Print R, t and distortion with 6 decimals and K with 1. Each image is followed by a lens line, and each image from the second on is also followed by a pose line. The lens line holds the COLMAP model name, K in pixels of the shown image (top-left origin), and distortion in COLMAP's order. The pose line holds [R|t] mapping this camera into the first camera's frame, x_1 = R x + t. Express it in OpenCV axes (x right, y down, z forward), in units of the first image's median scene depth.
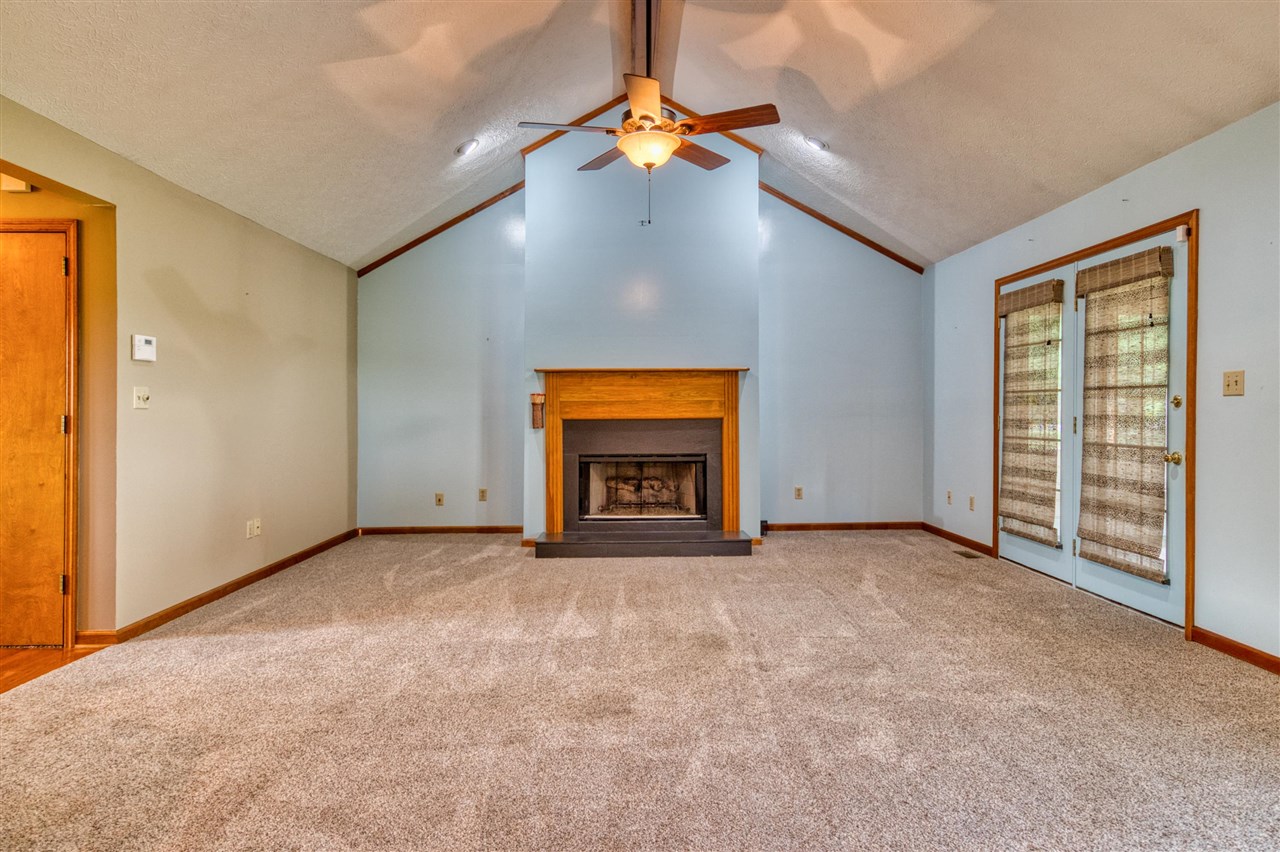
lens RADIAL K [[734.0, 0, 641.5], [0, 734.0, 412.8], [0, 0, 1]] dist [0.017095, -0.000398]
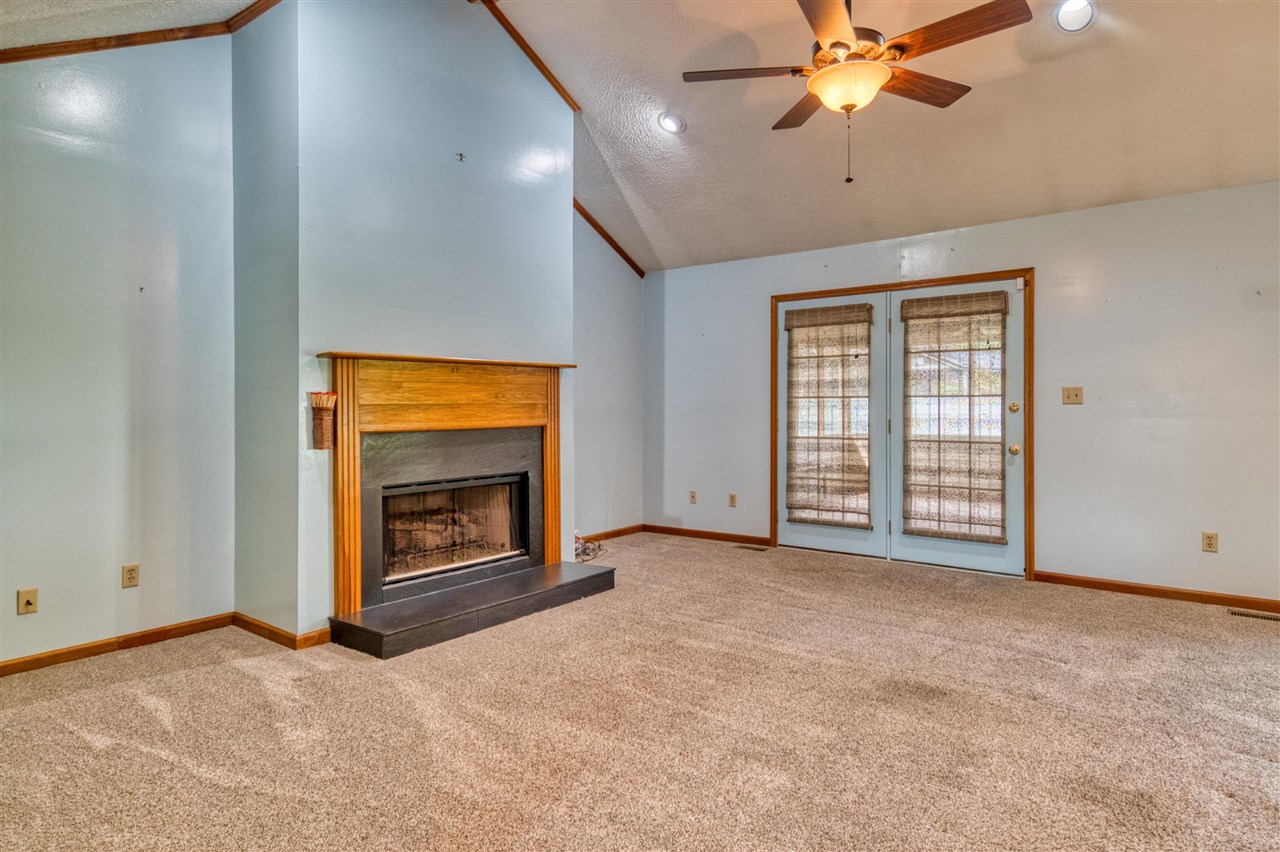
lens RADIAL K [[734.0, 0, 641.5], [0, 734.0, 412.8], [0, 0, 1]] dist [0.017095, -0.000398]
pose [[0.631360, -0.007129, 0.775457, -0.449969], [0.006157, 0.999972, 0.004181, -0.009580], [-0.775465, 0.002135, 0.631387, 0.411434]]
